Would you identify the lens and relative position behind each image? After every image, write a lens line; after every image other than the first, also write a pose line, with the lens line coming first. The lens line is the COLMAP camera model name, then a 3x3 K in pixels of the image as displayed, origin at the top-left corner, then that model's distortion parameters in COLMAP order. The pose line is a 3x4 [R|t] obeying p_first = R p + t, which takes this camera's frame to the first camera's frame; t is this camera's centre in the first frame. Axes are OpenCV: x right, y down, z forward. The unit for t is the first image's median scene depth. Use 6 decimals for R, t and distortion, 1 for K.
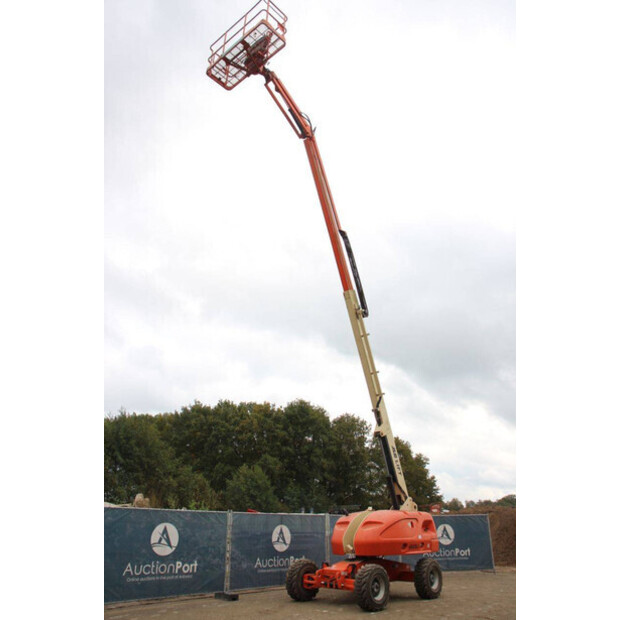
lens RADIAL K [[497.5, 0, 303.2], [0, 497.5, 318.8], [0, 0, 1]] dist [-0.136449, 0.090311]
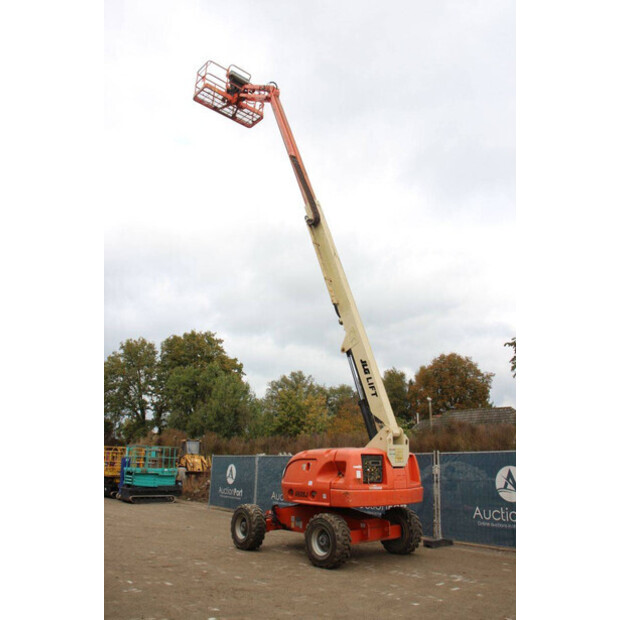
lens RADIAL K [[497.5, 0, 304.5], [0, 497.5, 316.0], [0, 0, 1]] dist [-0.136449, 0.090311]
pose [[-0.105167, -0.293707, -0.950093, 1.143582], [0.371756, 0.874511, -0.311492, 0.503595], [0.922354, -0.385961, 0.017218, 1.183935]]
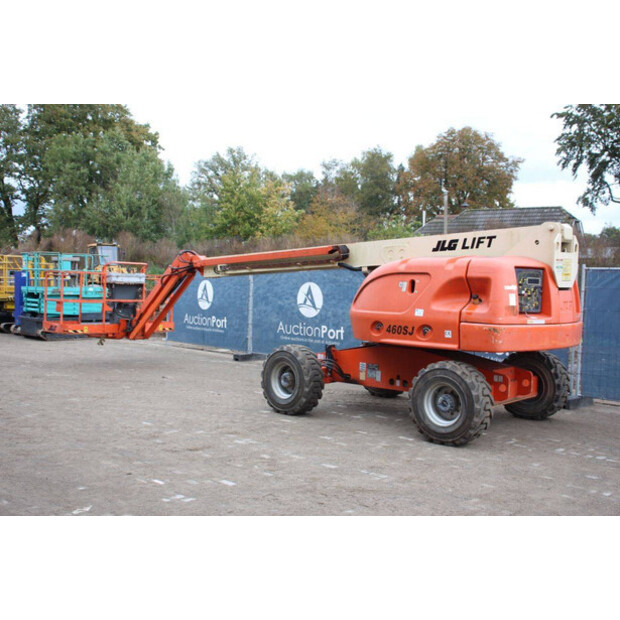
lens RADIAL K [[698.4, 0, 316.3], [0, 698.4, 300.9], [0, 0, 1]] dist [-0.002515, 0.000000]
pose [[0.009115, 0.024034, -0.999670, 0.987097], [0.368052, 0.929450, 0.025702, 0.427280], [0.929761, -0.368165, -0.000374, 1.003610]]
